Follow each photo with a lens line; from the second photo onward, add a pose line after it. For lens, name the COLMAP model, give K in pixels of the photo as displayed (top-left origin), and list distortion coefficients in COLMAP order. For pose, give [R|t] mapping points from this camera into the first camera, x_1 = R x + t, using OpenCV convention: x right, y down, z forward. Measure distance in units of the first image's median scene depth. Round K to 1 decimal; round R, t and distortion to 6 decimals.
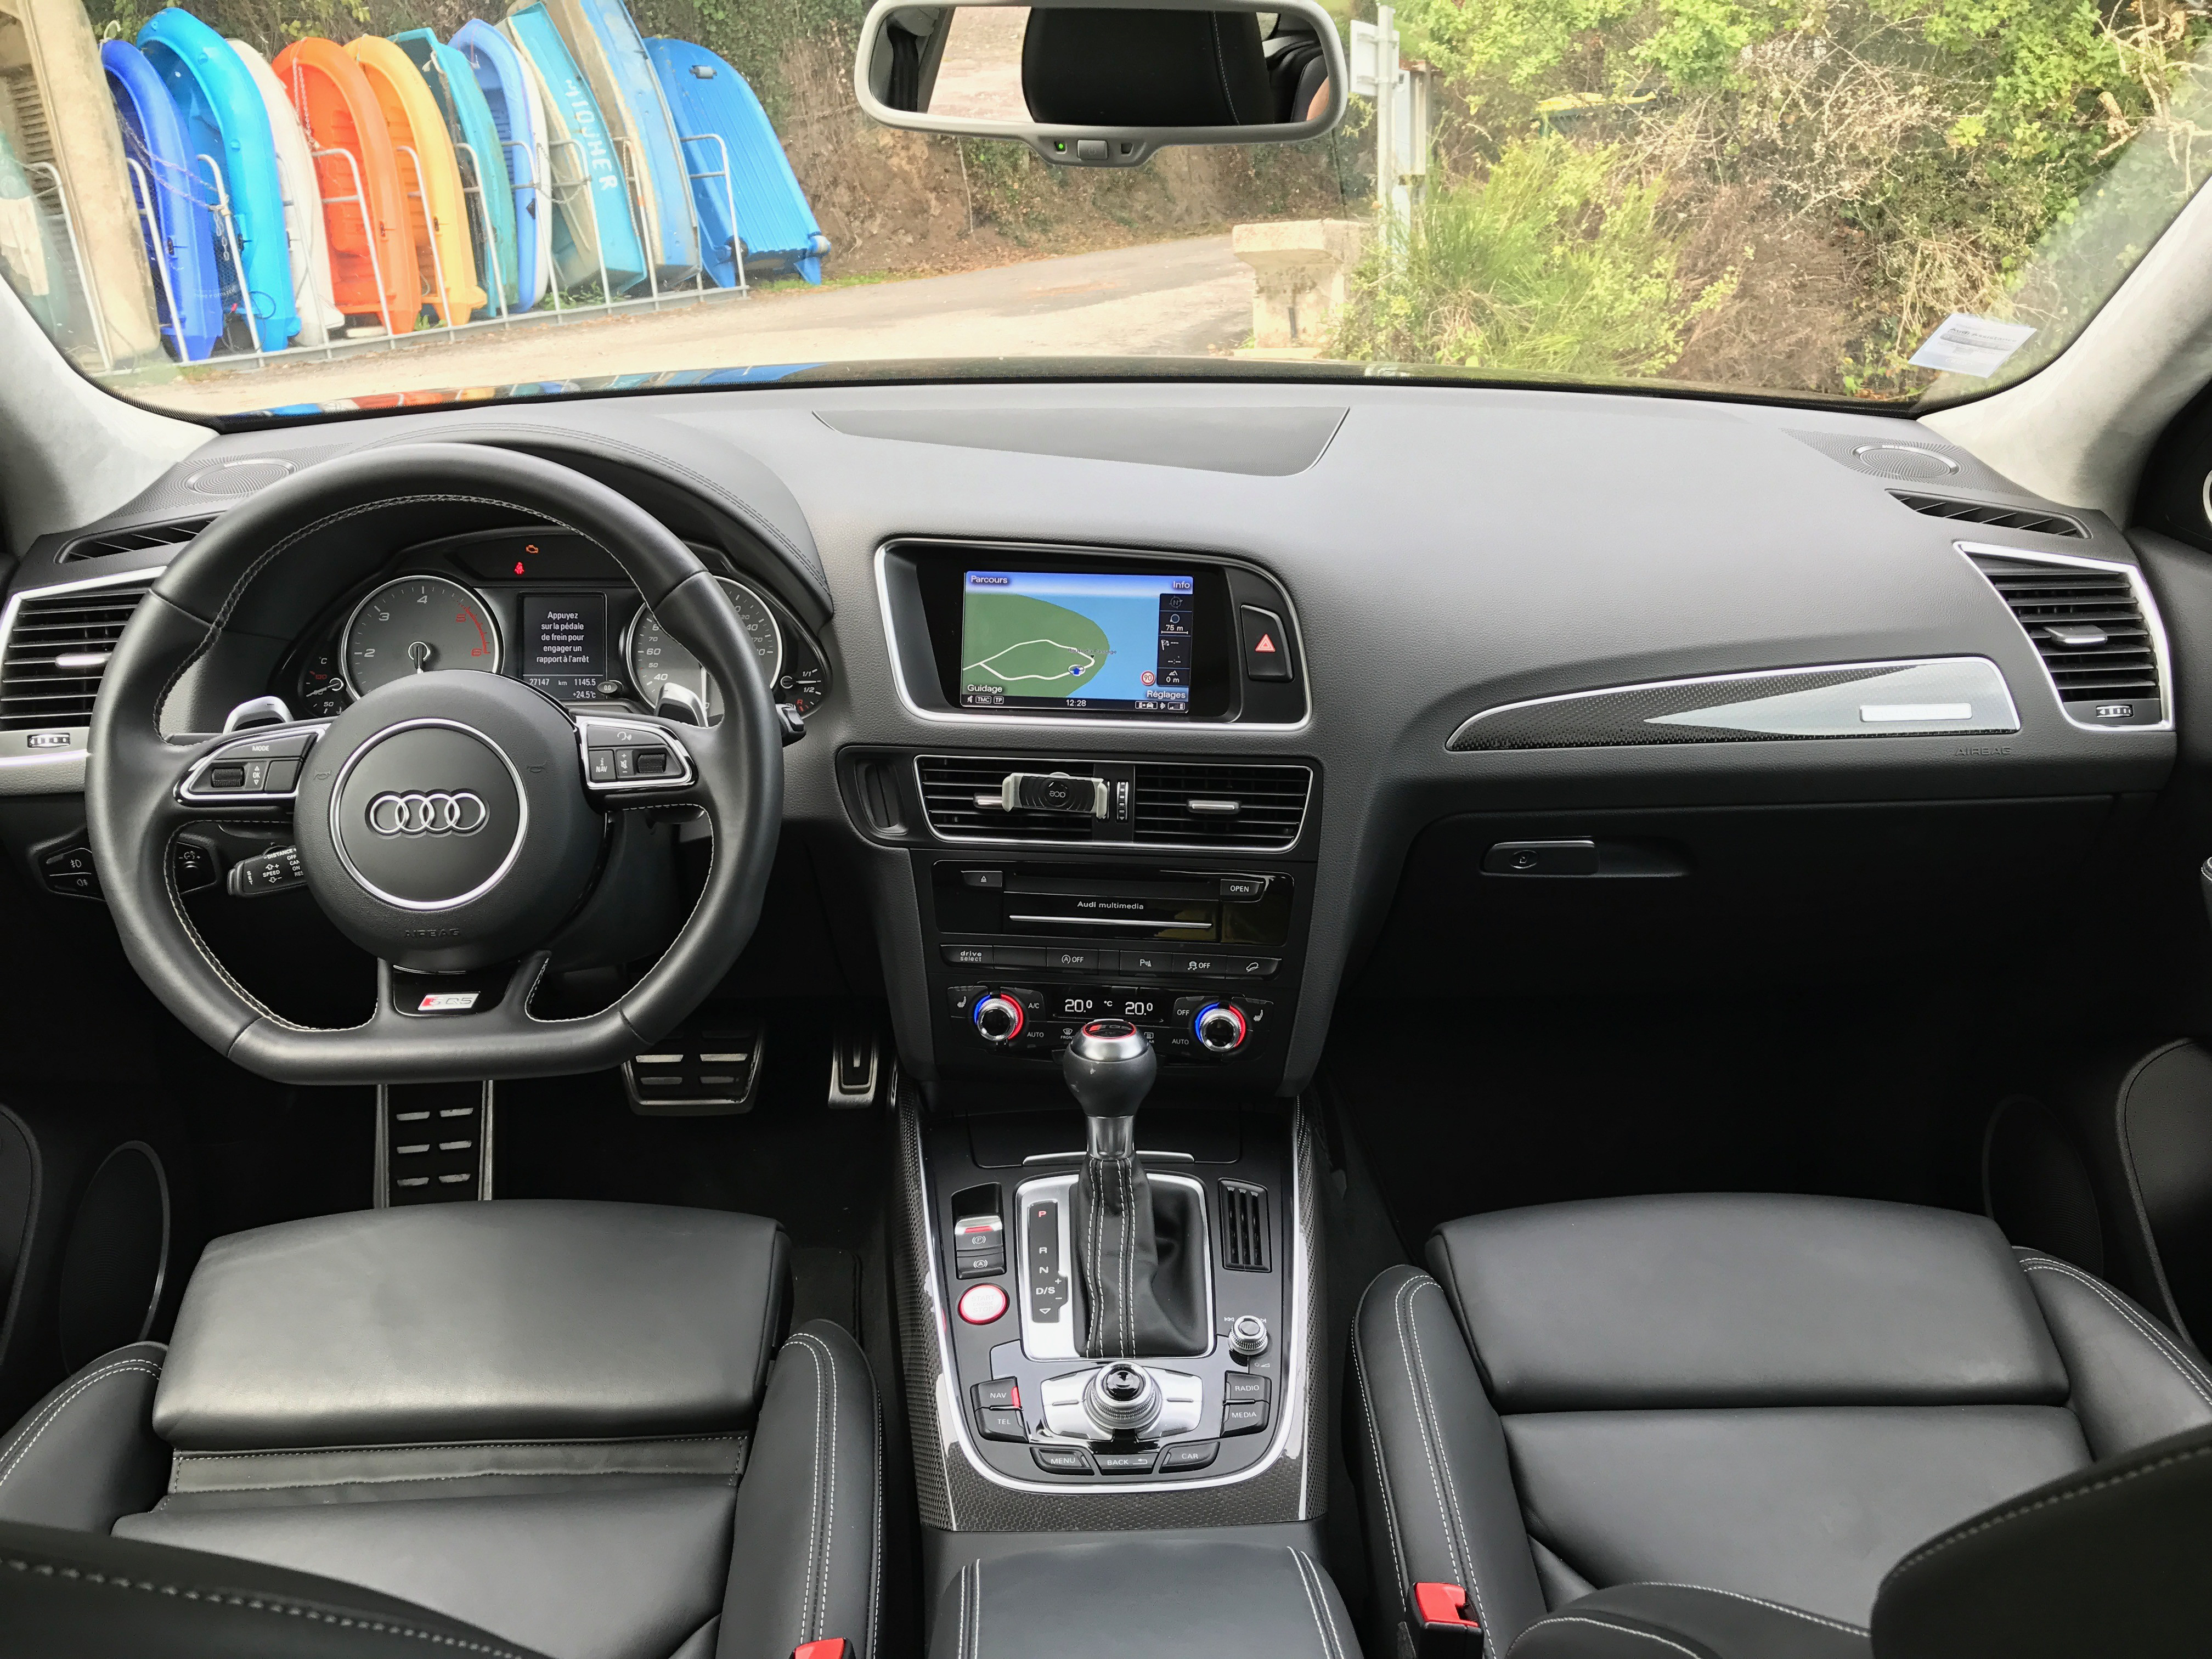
lens RADIAL K [[1792.4, 0, 1101.6], [0, 1792.4, 771.8], [0, 0, 1]] dist [0.012114, 0.001046]
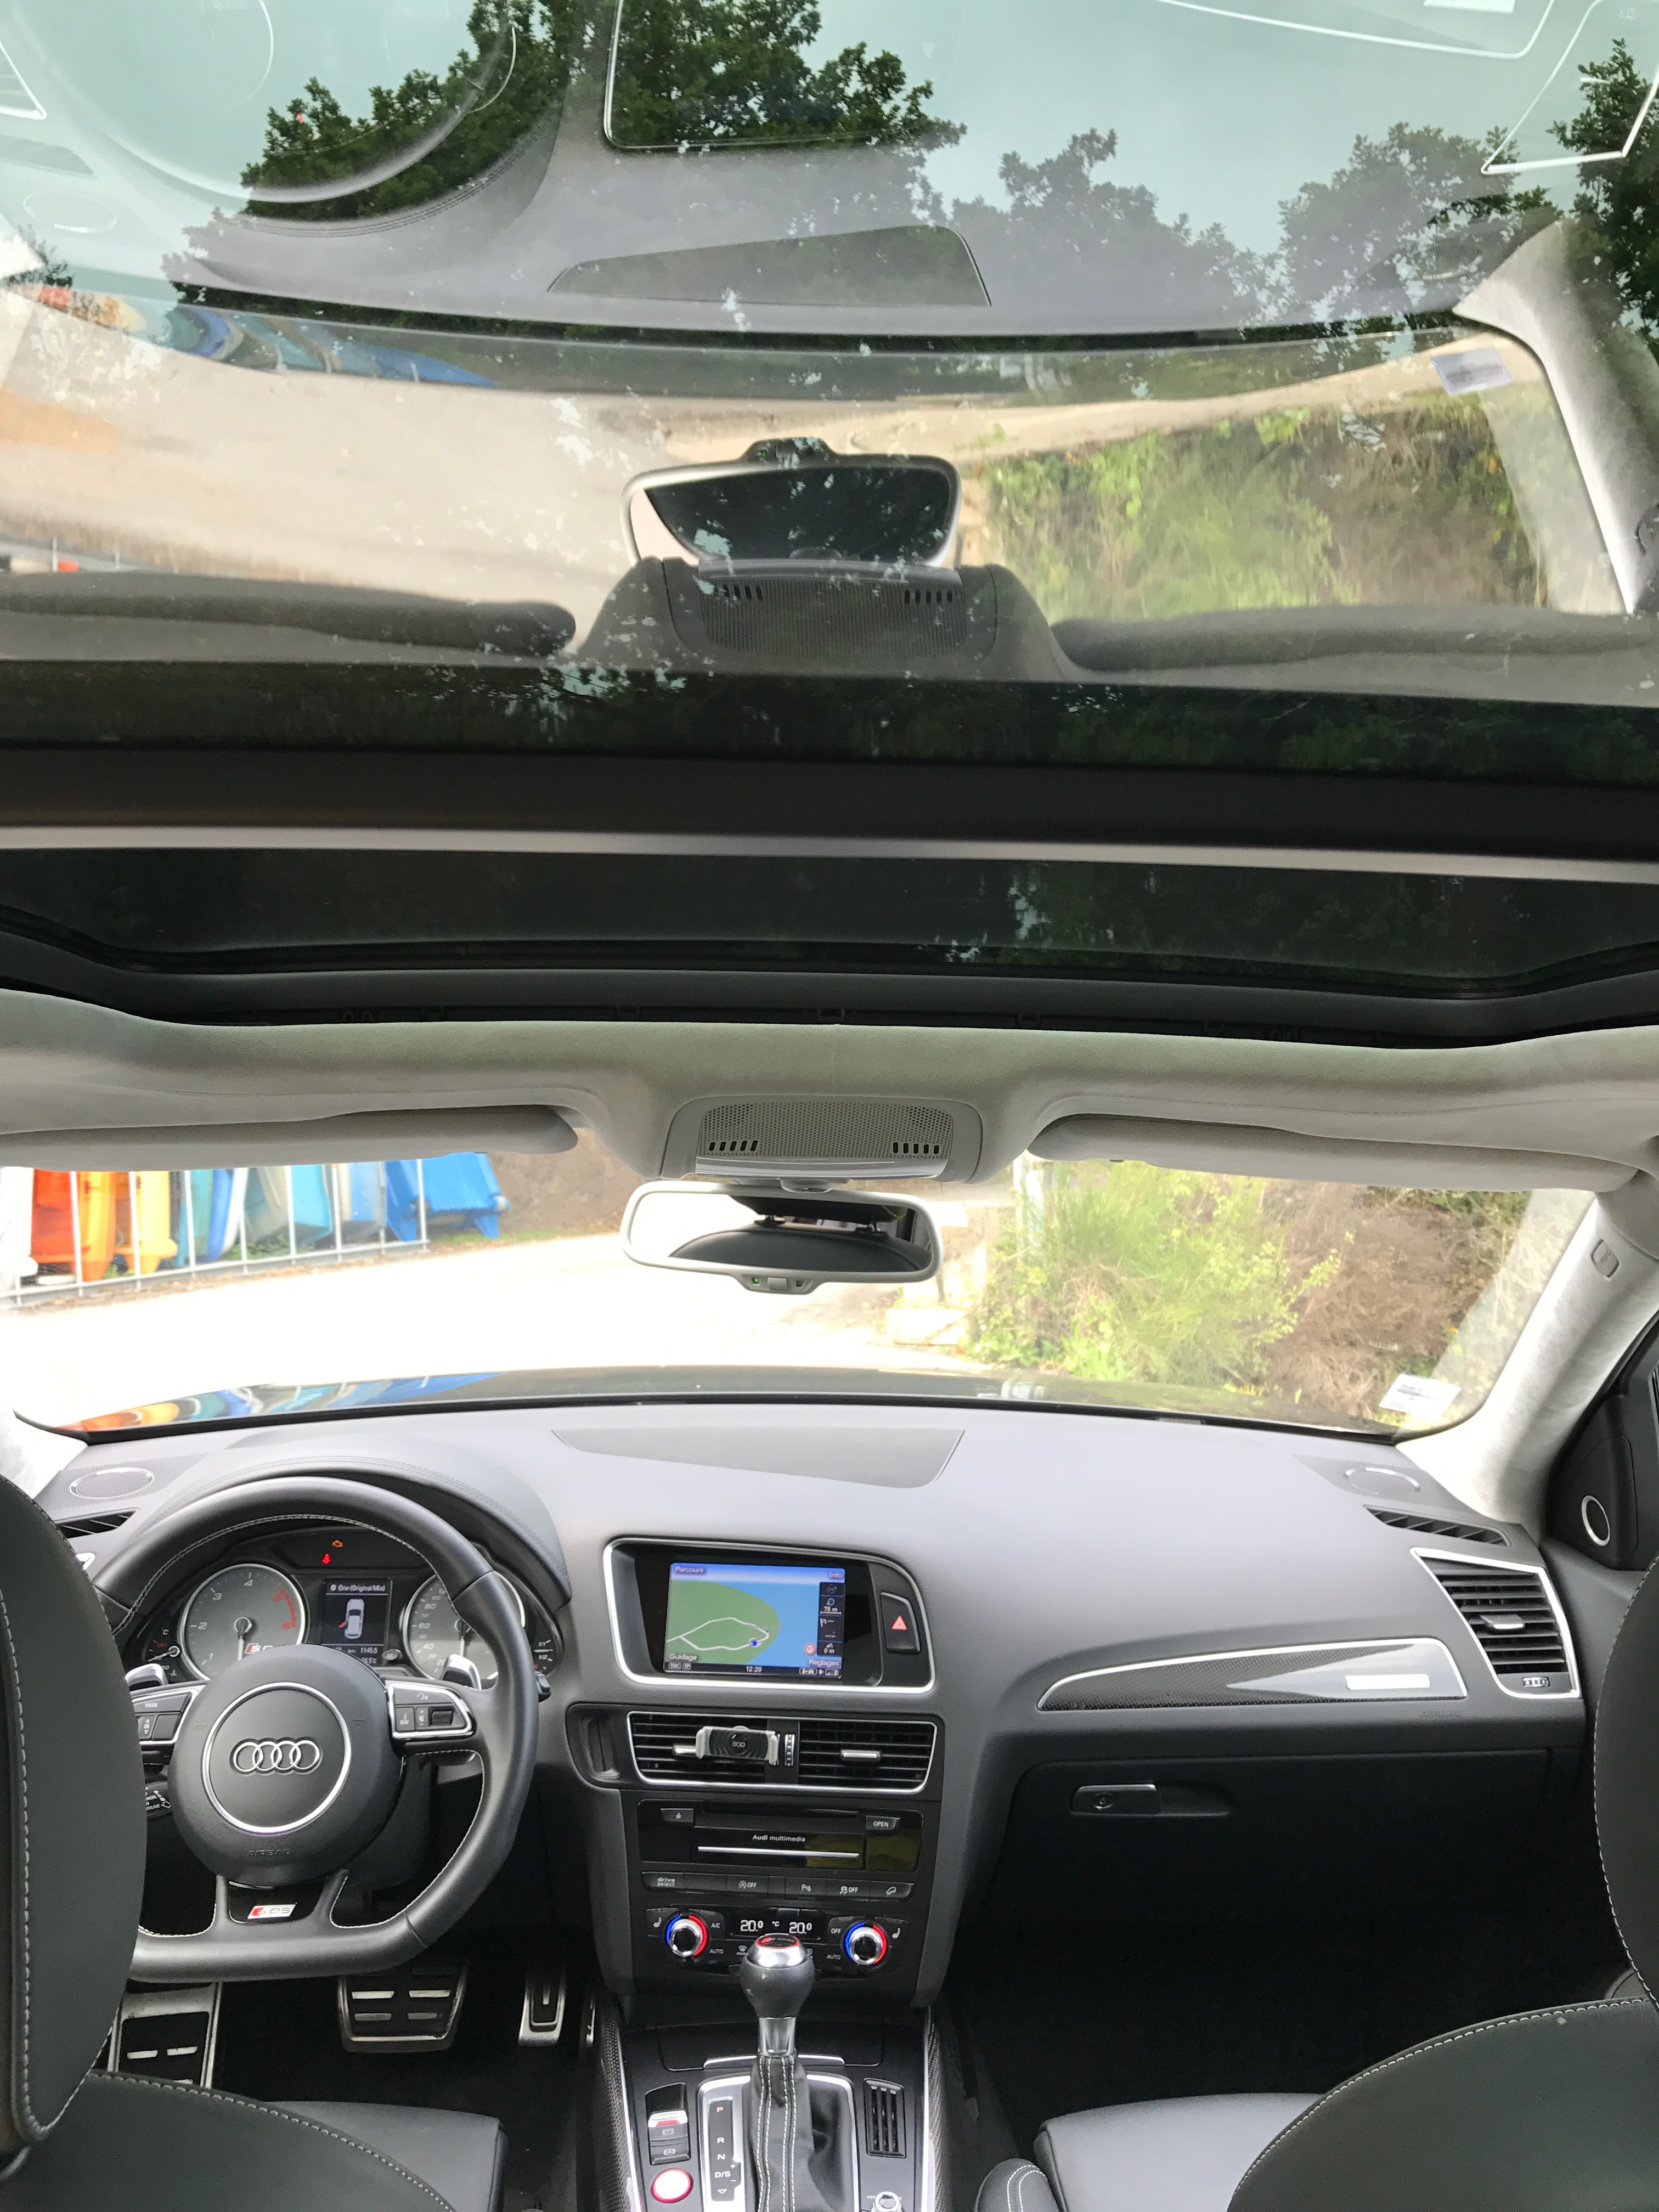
lens RADIAL K [[1792.4, 0, 837.9], [0, 1792.4, 1109.9], [0, 0, 1]] dist [0.012114, 0.001046]
pose [[0.998984, 0.018677, 0.041011, -0.014647], [-0.004255, 0.945096, -0.326766, 0.002796], [-0.044862, 0.326260, 0.944215, -0.359270]]
